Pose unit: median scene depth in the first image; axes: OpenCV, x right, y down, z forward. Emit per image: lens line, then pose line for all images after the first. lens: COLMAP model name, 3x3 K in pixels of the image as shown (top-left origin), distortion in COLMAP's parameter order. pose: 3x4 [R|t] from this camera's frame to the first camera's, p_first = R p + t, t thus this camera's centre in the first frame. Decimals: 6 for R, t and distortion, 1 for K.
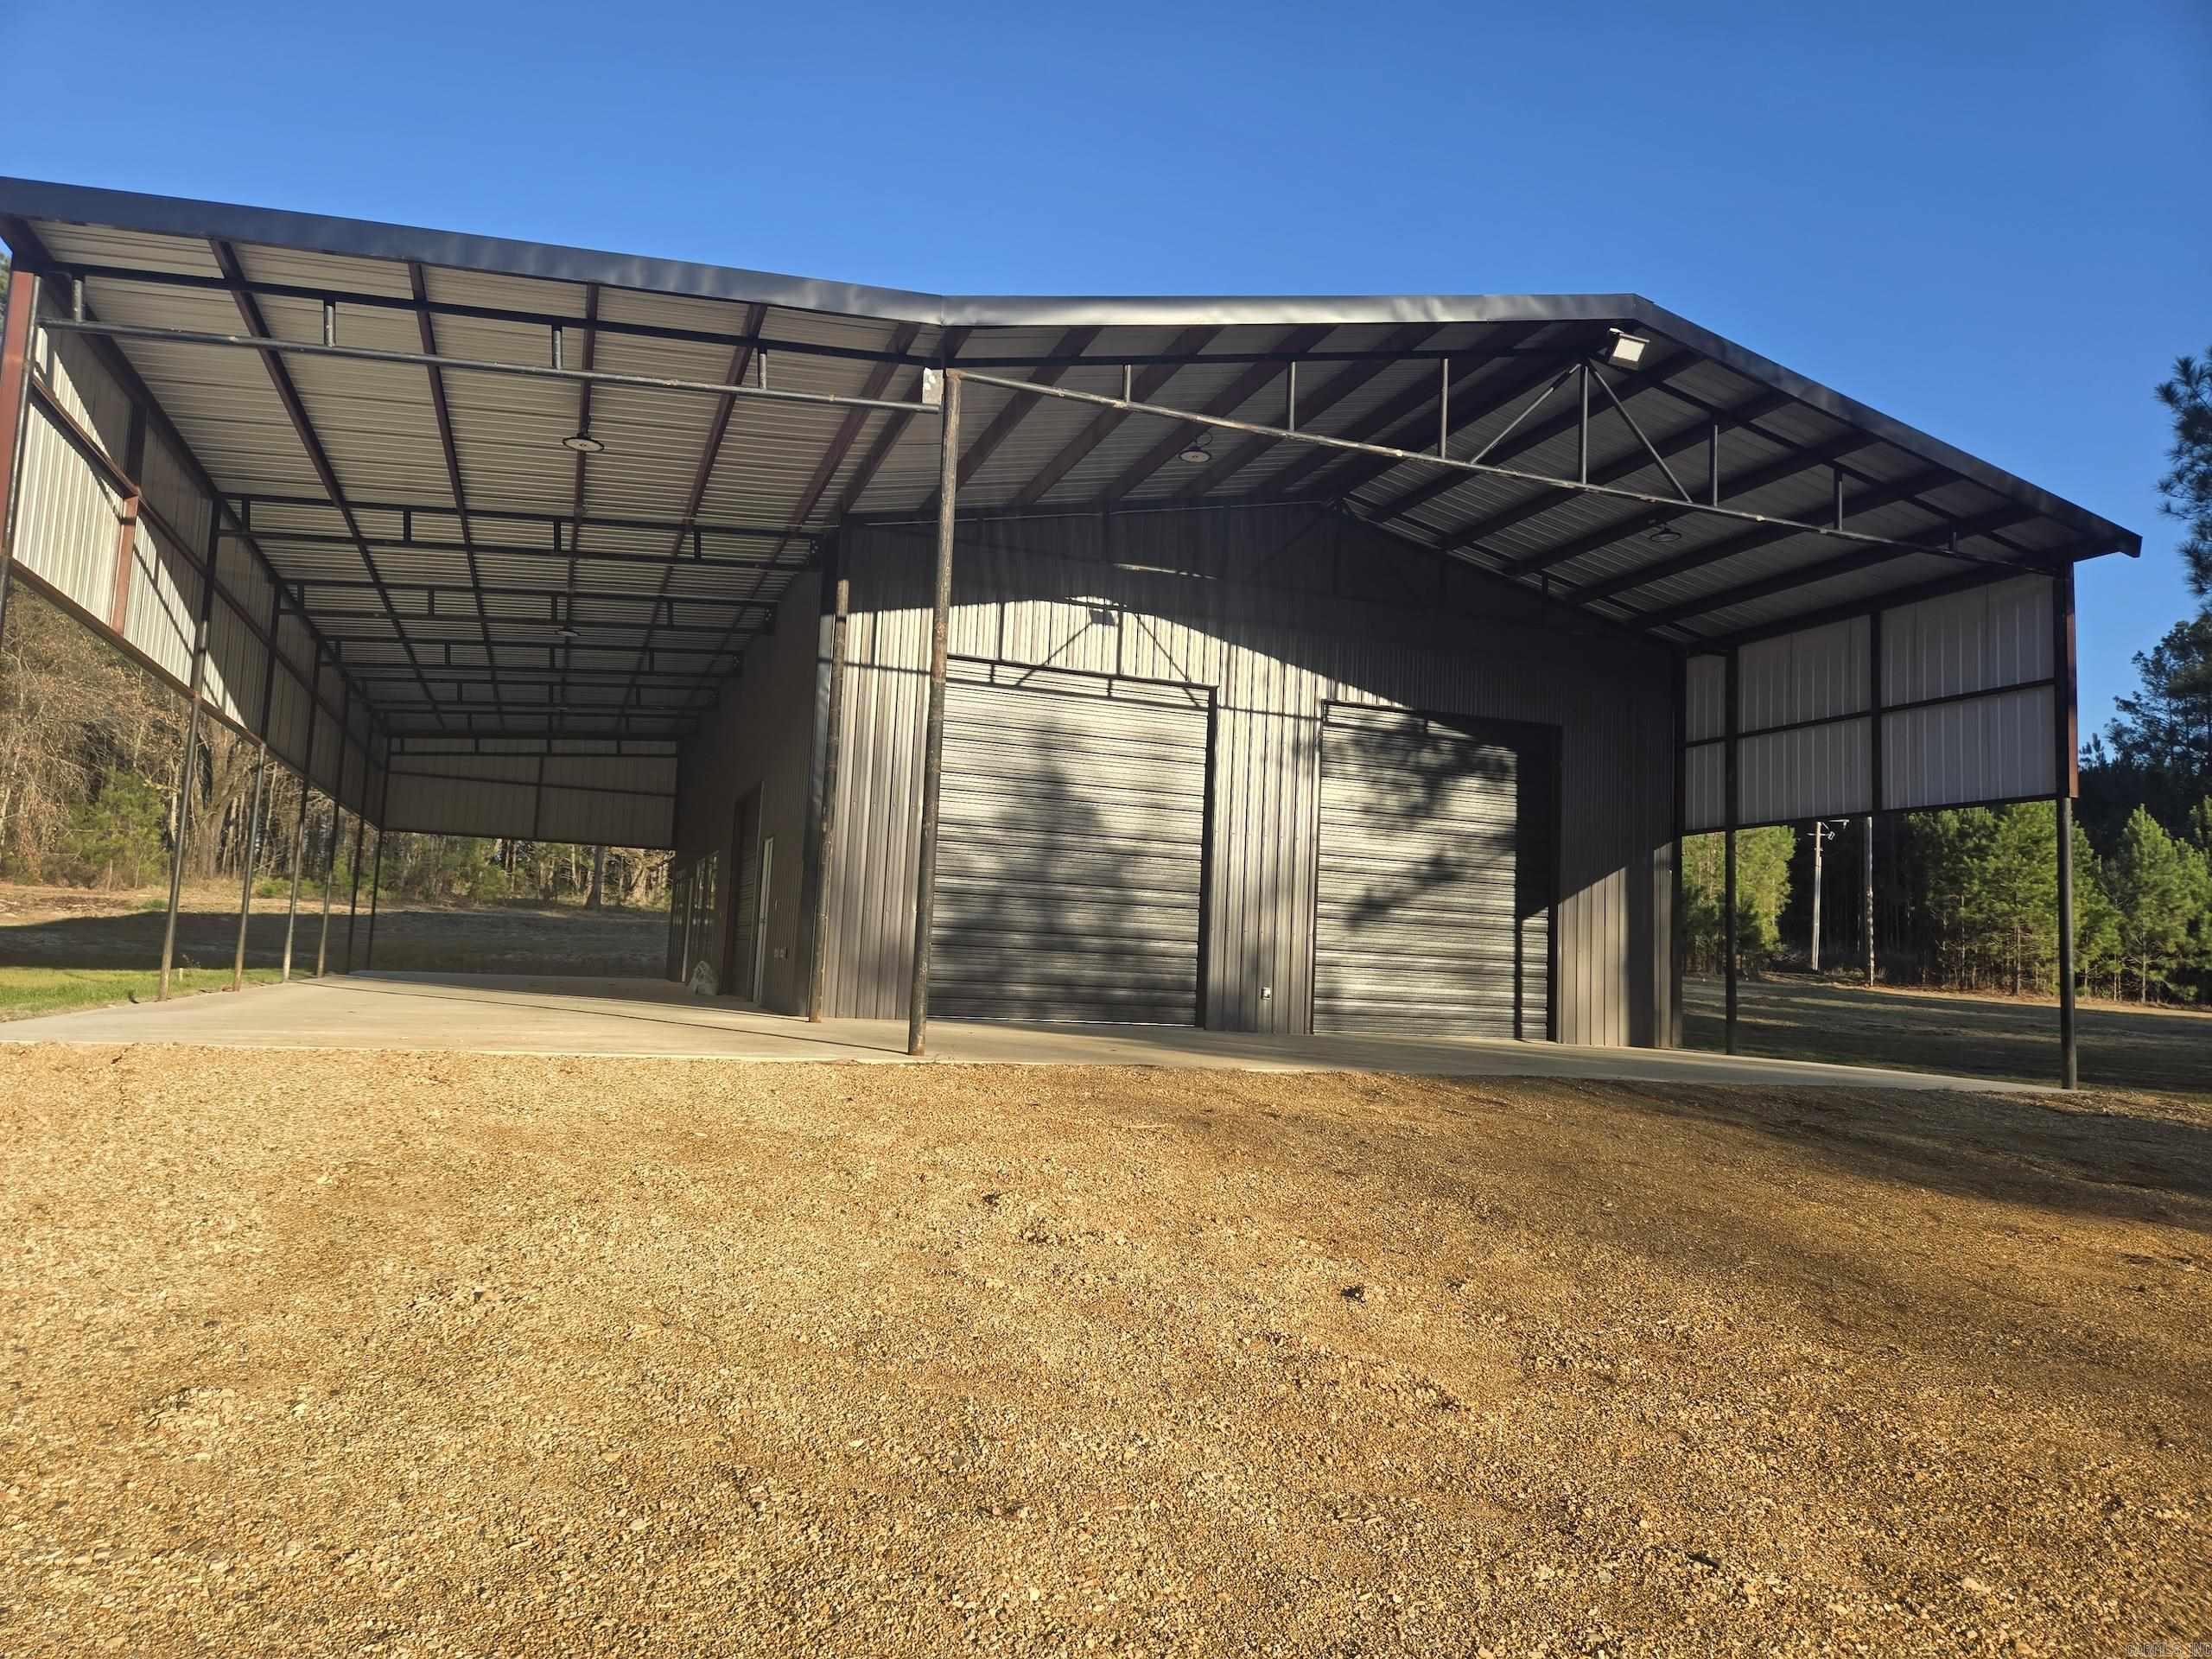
lens RADIAL K [[1483.9, 0, 1076.0], [0, 1483.9, 825.2], [0, 0, 1]] dist [0.004207, -0.002165]
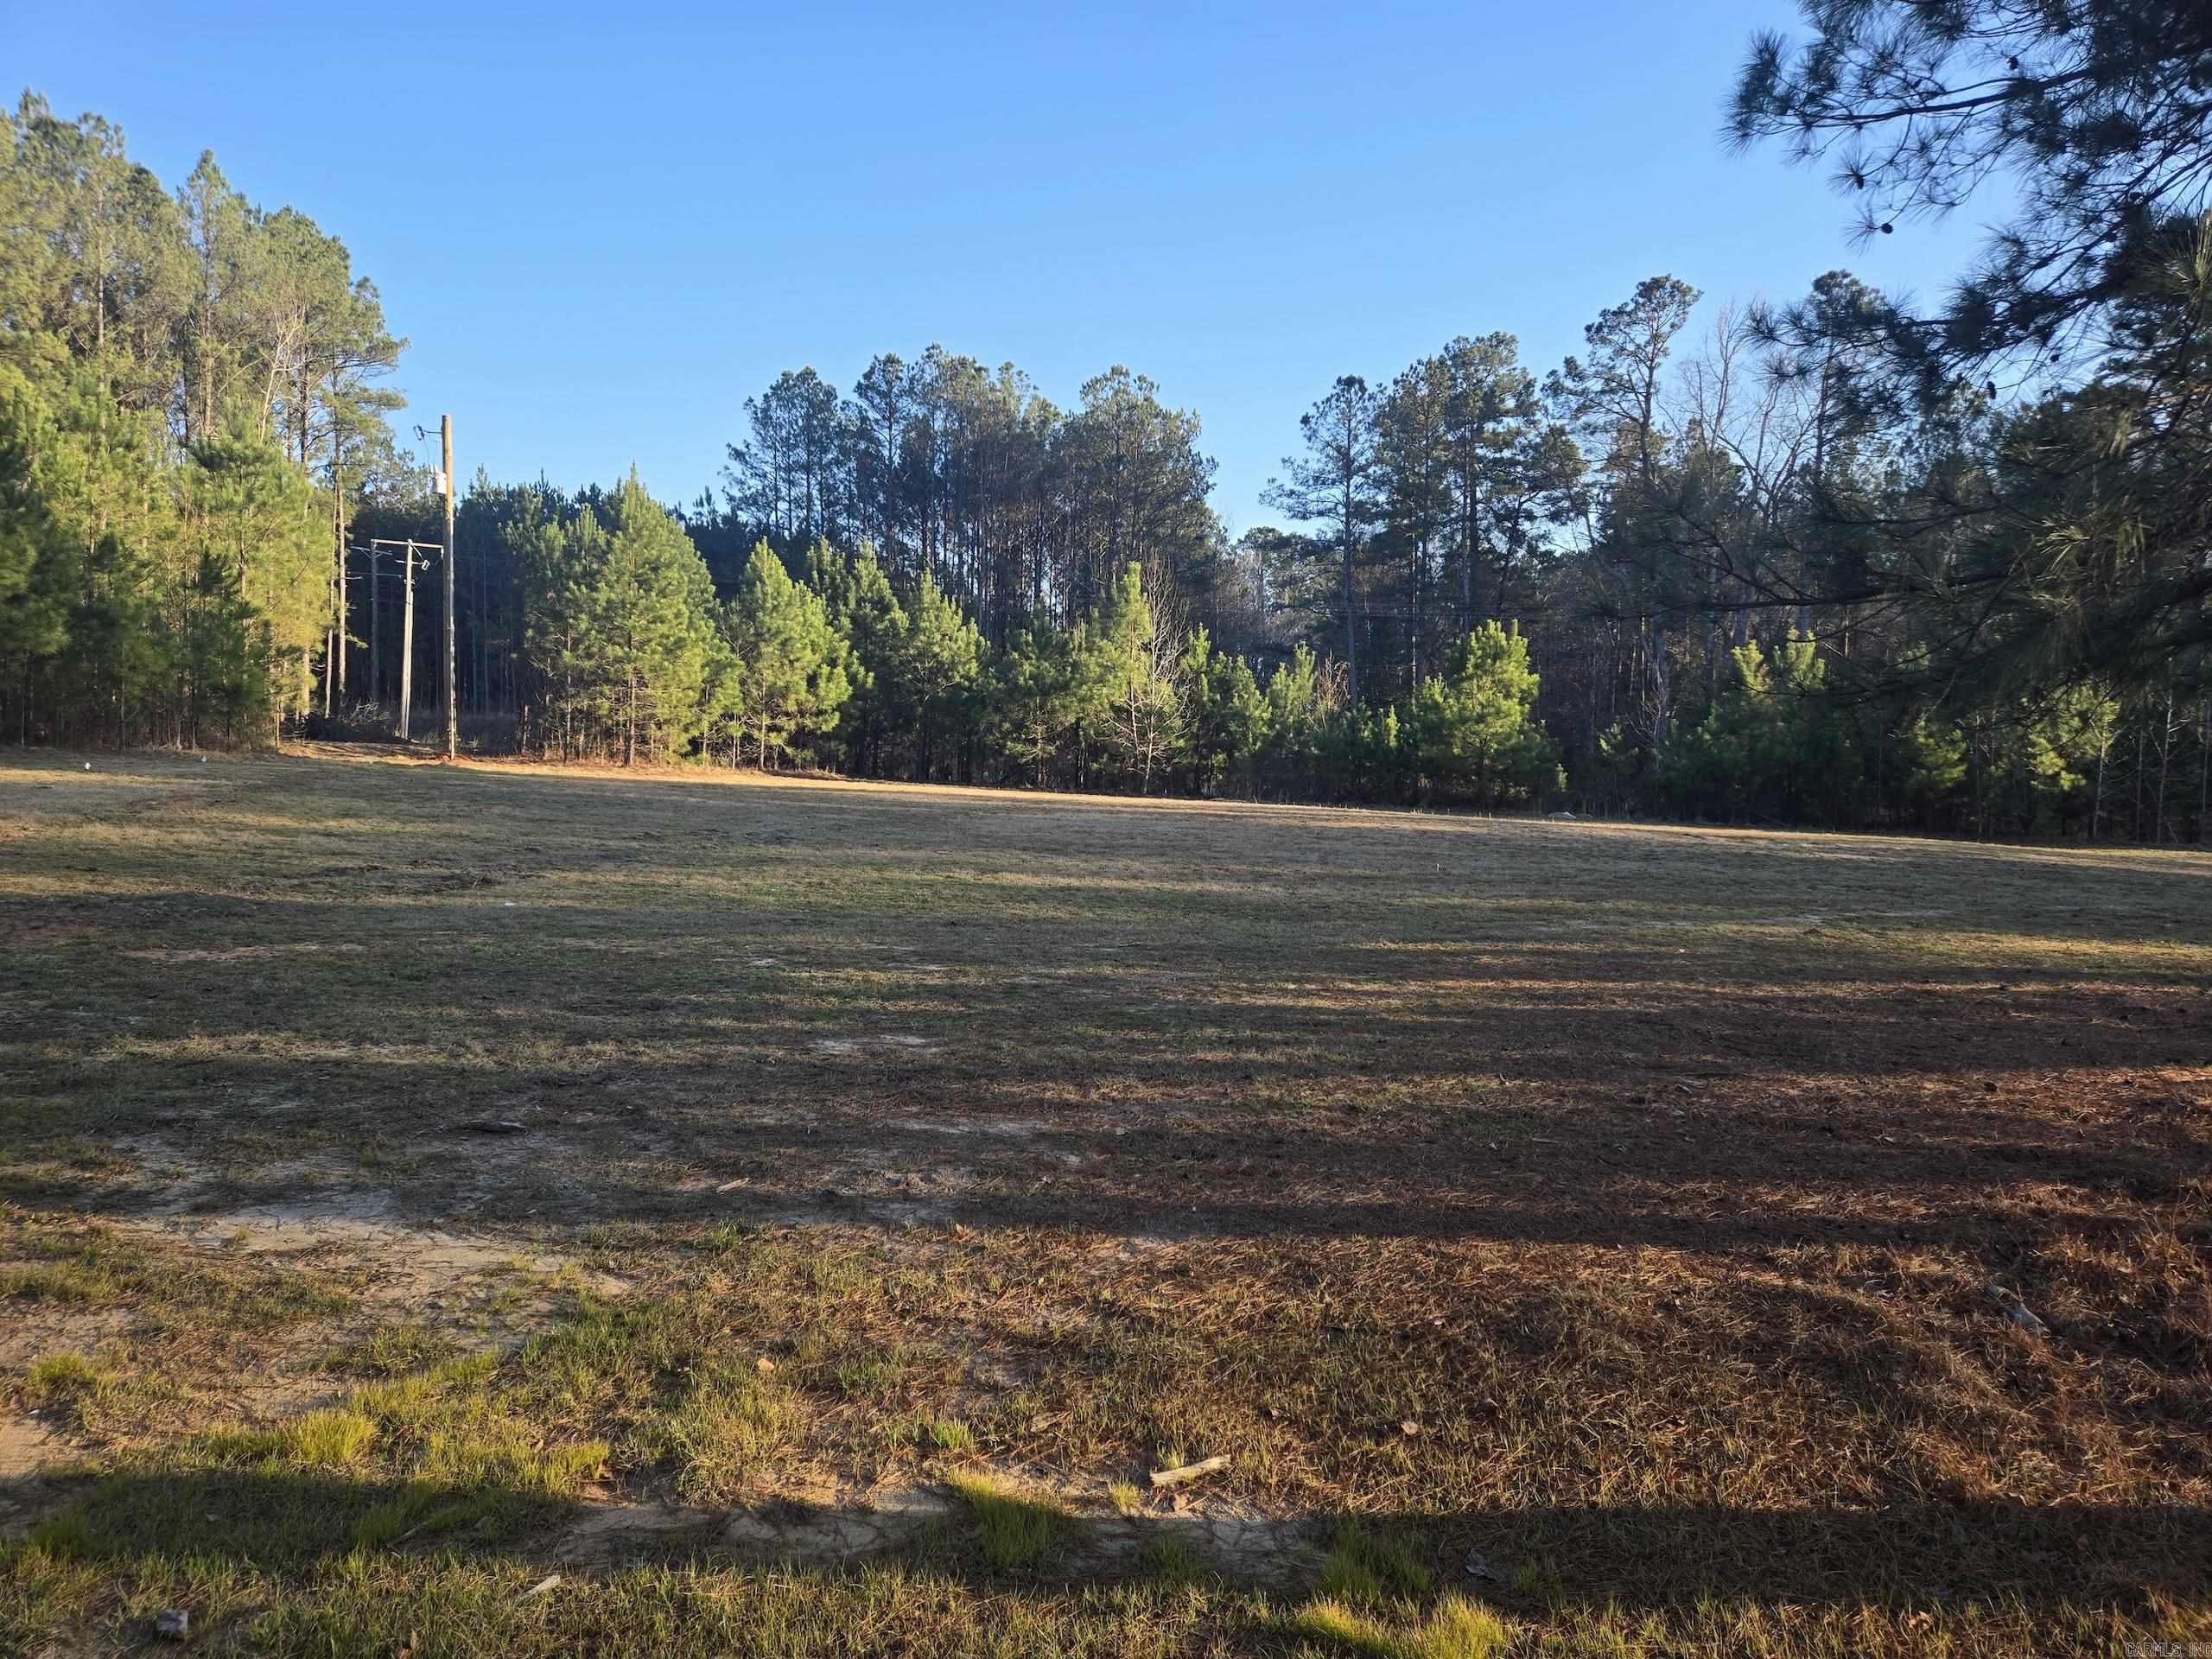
lens RADIAL K [[1471.4, 0, 1066.6], [0, 1471.4, 831.7], [0, 0, 1]] dist [0.083973, -0.064812]
pose [[0.662276, -0.061152, 0.746761, 0.199248], [-0.061478, 0.988868, 0.135500, 0.028600], [-0.746734, -0.135647, 0.651144, 0.312861]]
